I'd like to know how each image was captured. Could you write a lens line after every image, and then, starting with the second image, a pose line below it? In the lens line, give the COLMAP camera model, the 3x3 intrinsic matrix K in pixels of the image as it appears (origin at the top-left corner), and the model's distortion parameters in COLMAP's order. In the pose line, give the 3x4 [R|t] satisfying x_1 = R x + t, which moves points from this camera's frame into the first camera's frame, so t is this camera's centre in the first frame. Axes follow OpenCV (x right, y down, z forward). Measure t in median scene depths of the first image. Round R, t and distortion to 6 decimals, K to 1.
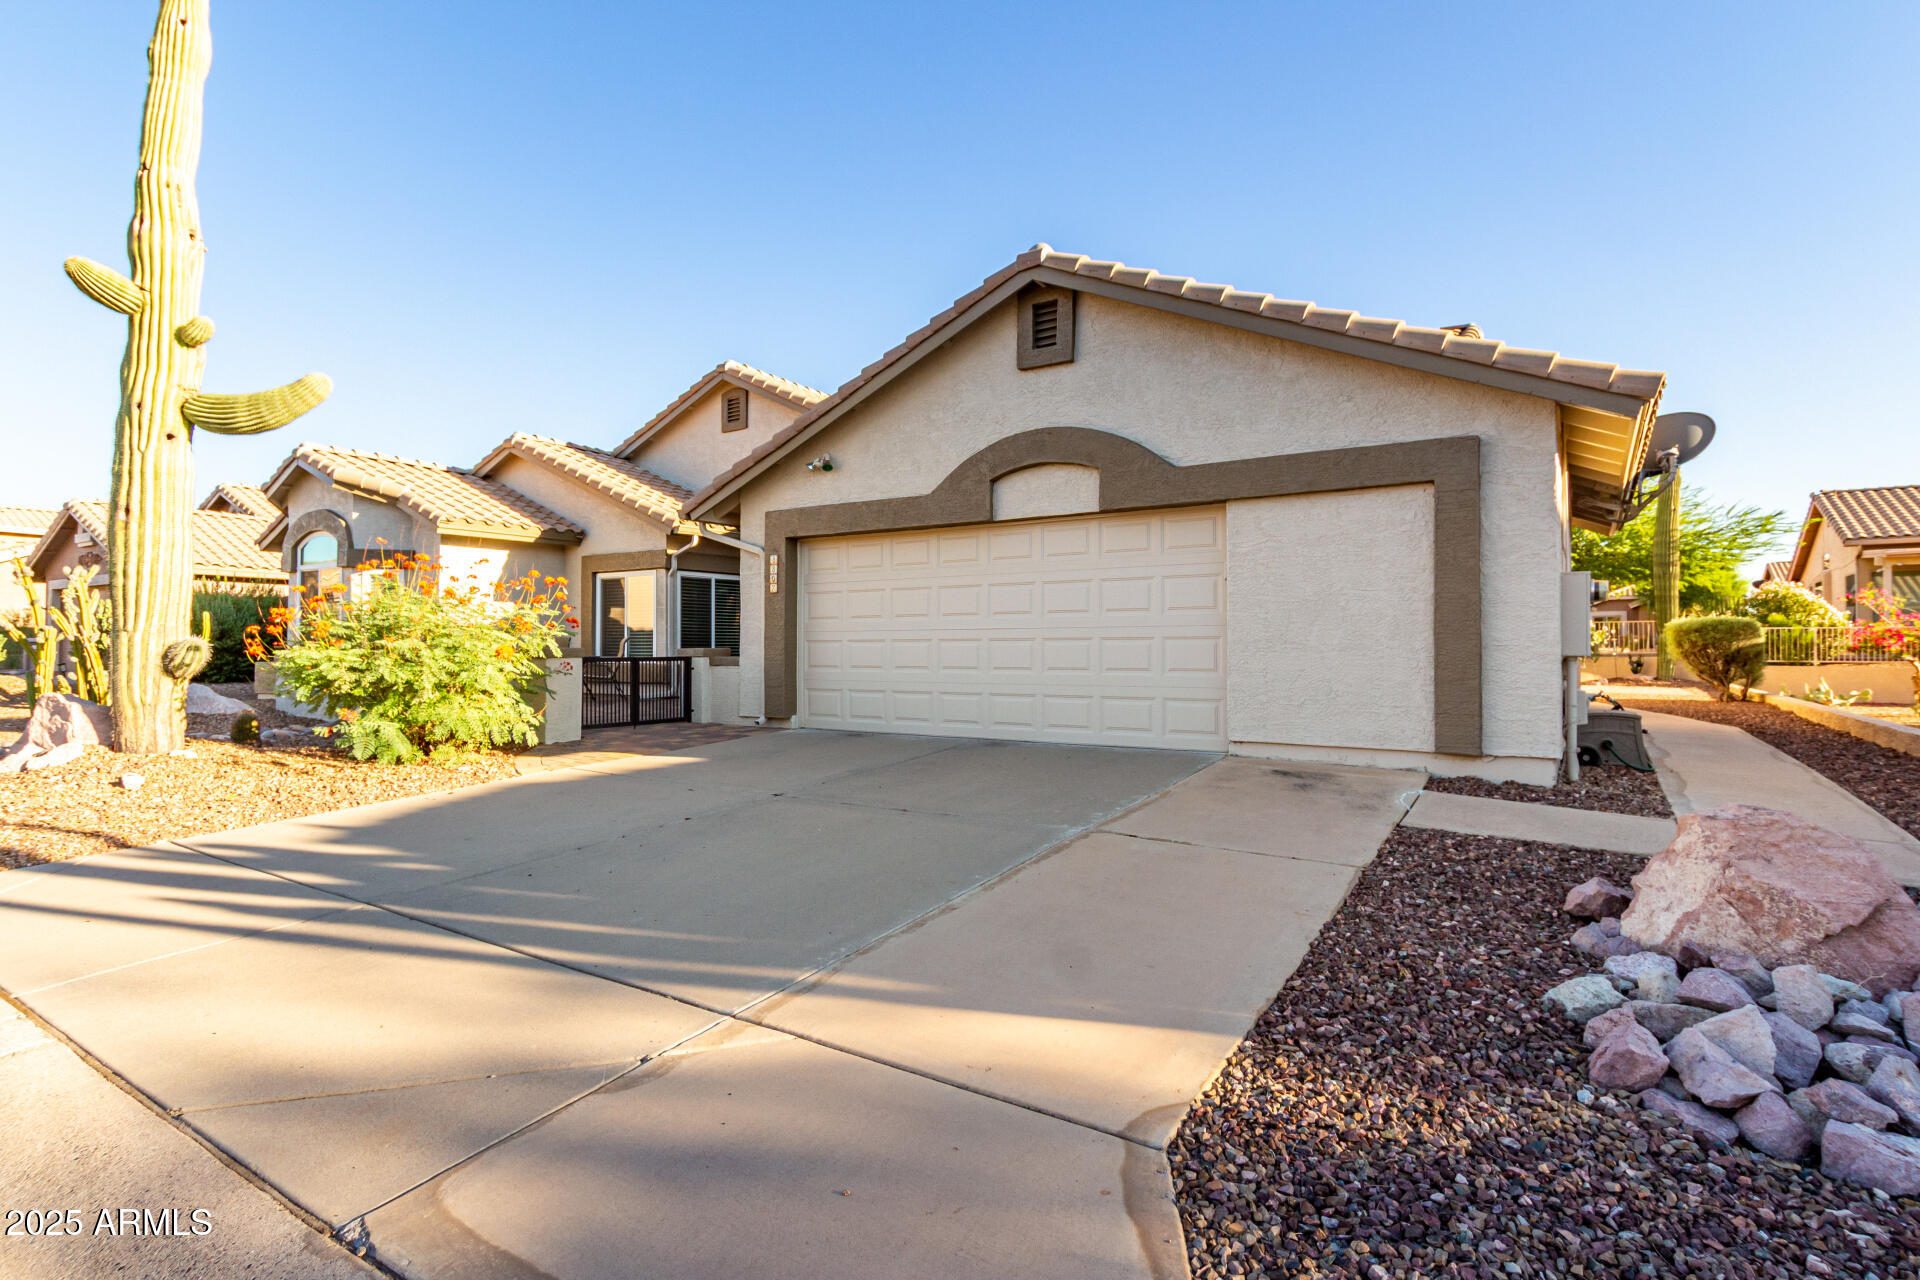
lens RADIAL K [[934.9, 0, 961.5], [0, 934.9, 628.9], [0, 0, 1]] dist [0.002645, 0.000205]
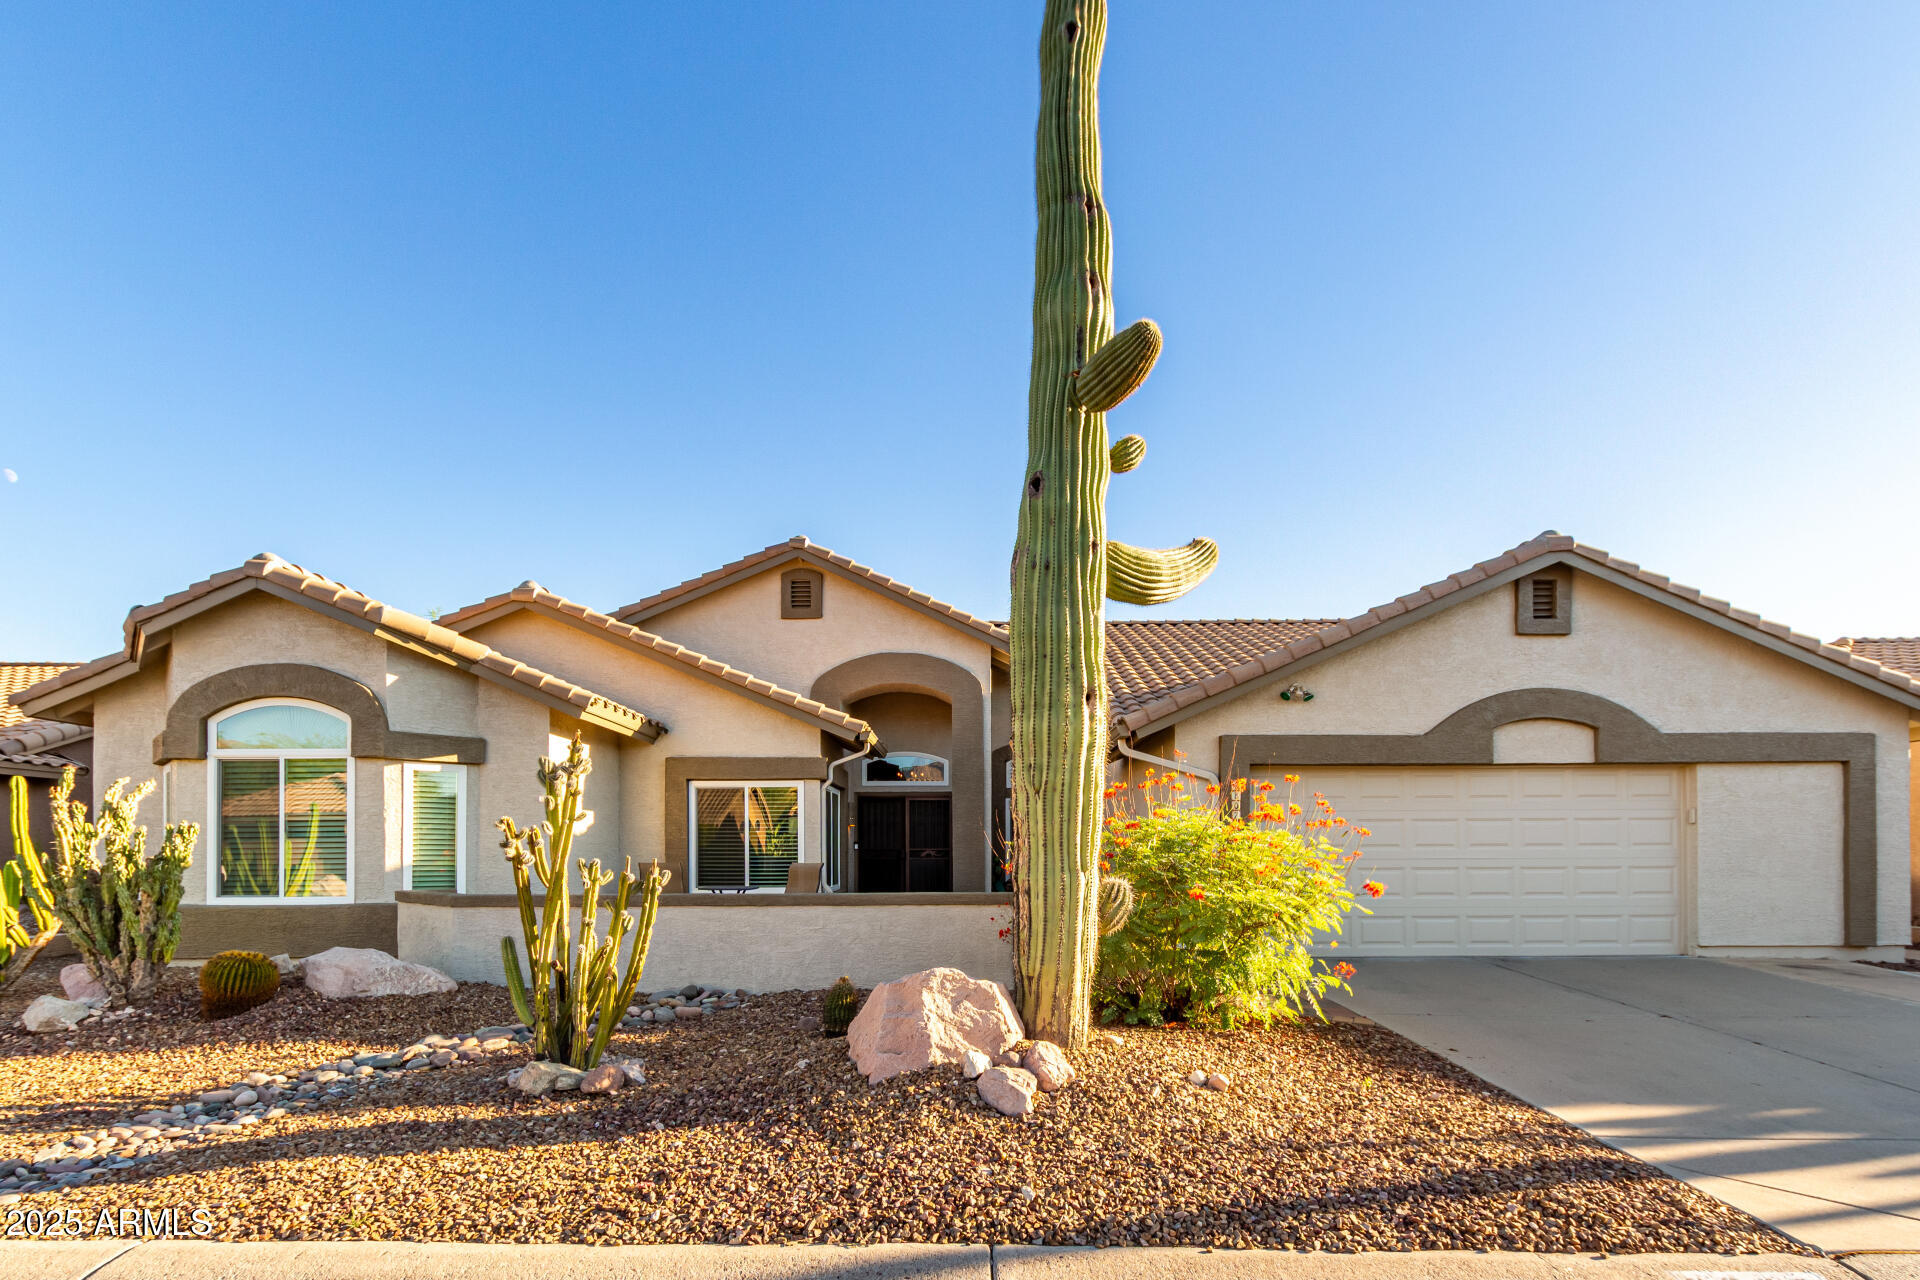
lens RADIAL K [[932.3, 0, 958.0], [0, 932.3, 858.5], [0, 0, 1]] dist [-0.000812, -0.000448]
pose [[0.844060, -0.002846, 0.536241, -0.675216], [-0.006432, 0.999860, 0.015430, -0.008663], [-0.536210, -0.016472, 0.843924, 0.237350]]
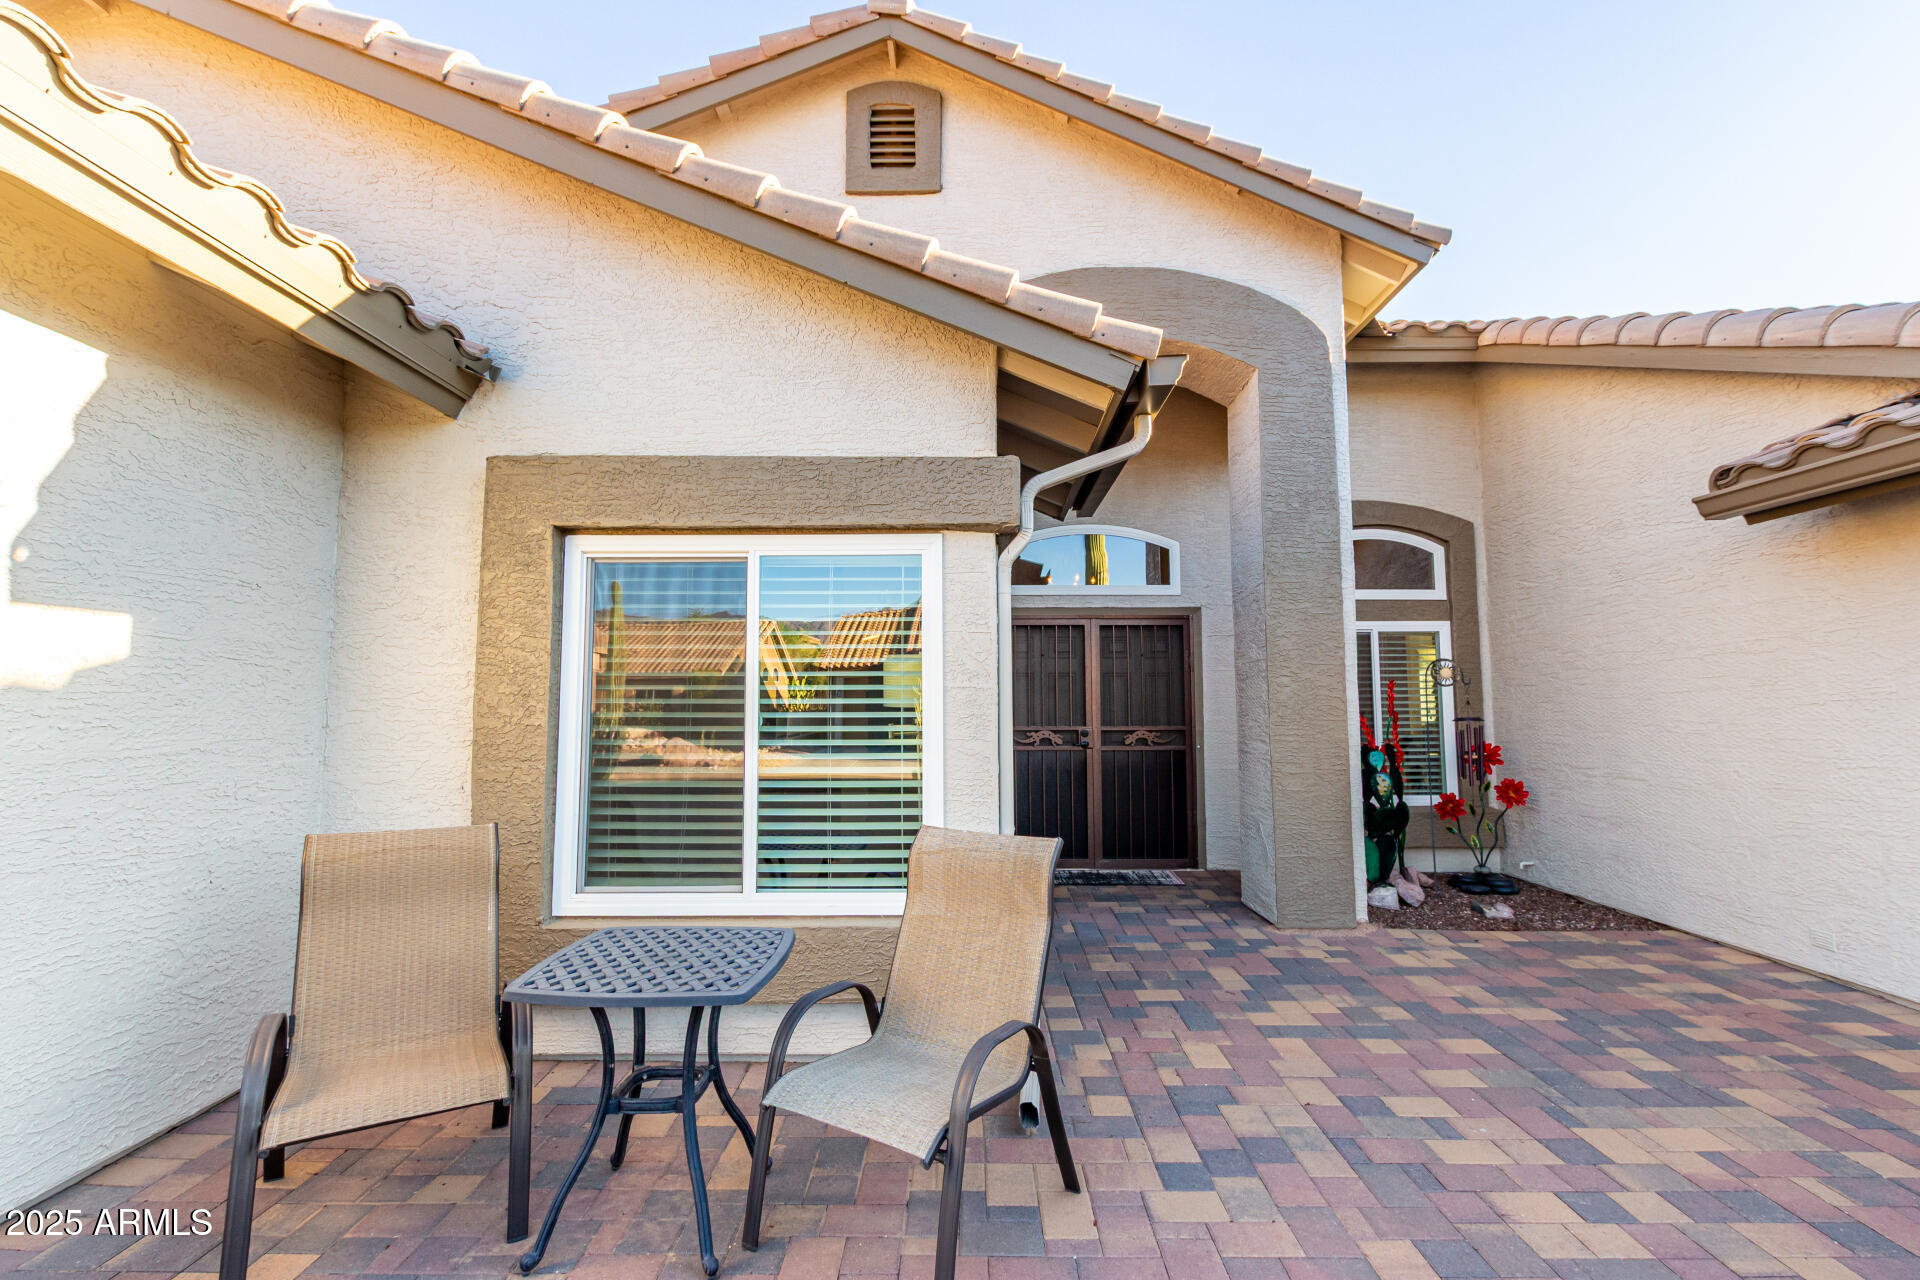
lens RADIAL K [[870.2, 0, 960.0], [0, 870.2, 640.0], [0, 0, 1]] dist [0.001131, 0.000030]
pose [[0.844974, 0.037617, 0.533483, -0.460707], [-0.007530, 0.998261, -0.058463, -0.021862], [-0.534755, 0.045382, 0.843788, 0.825439]]
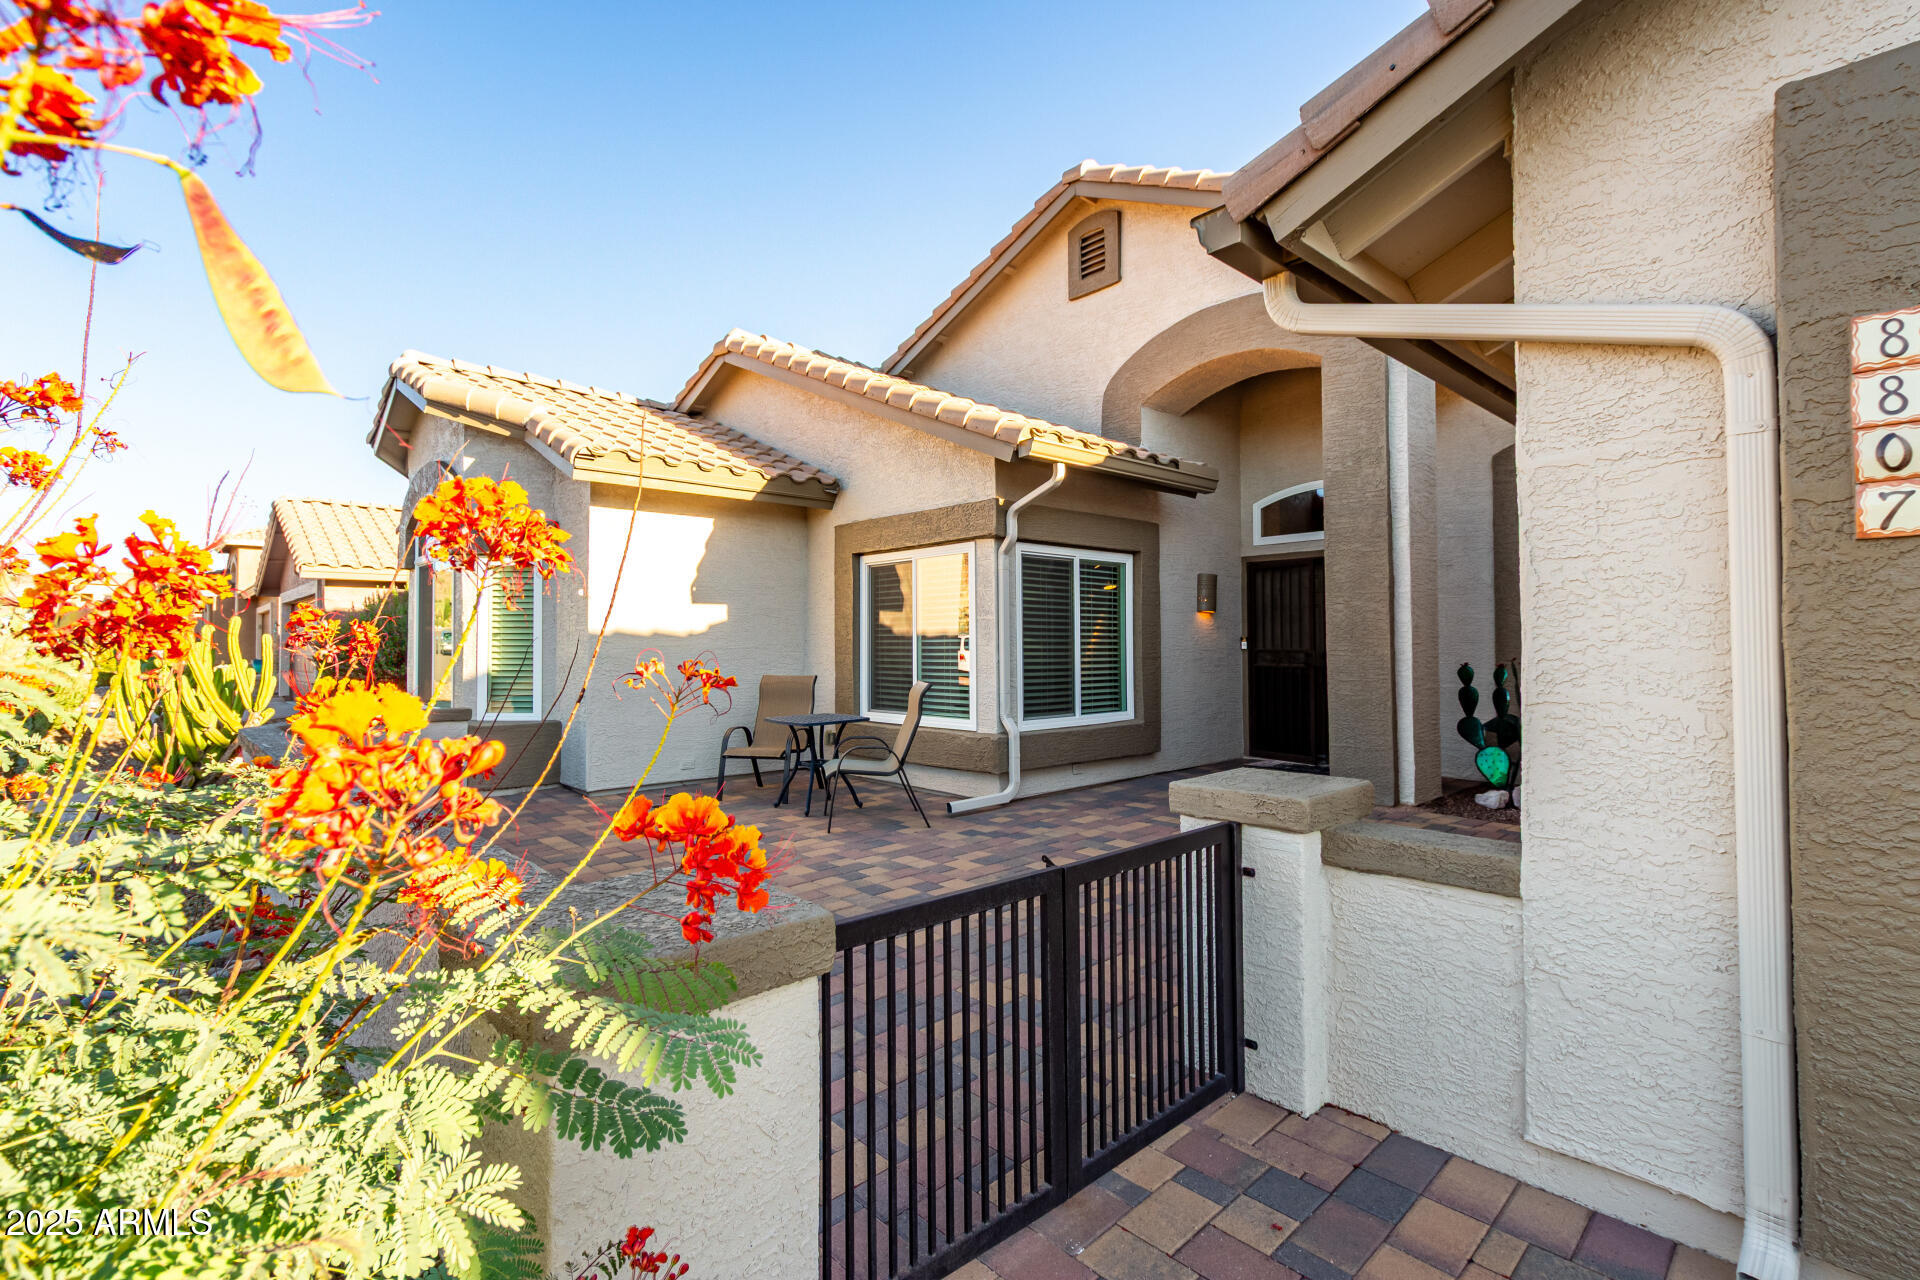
lens RADIAL K [[870.2, 0, 960.0], [0, 870.2, 640.0], [0, 0, 1]] dist [0.001131, 0.000030]
pose [[0.968896, -0.004854, -0.247422, -0.226024], [0.007617, 0.999919, 0.010213, -0.016141], [0.247353, -0.011780, 0.968854, 0.564703]]
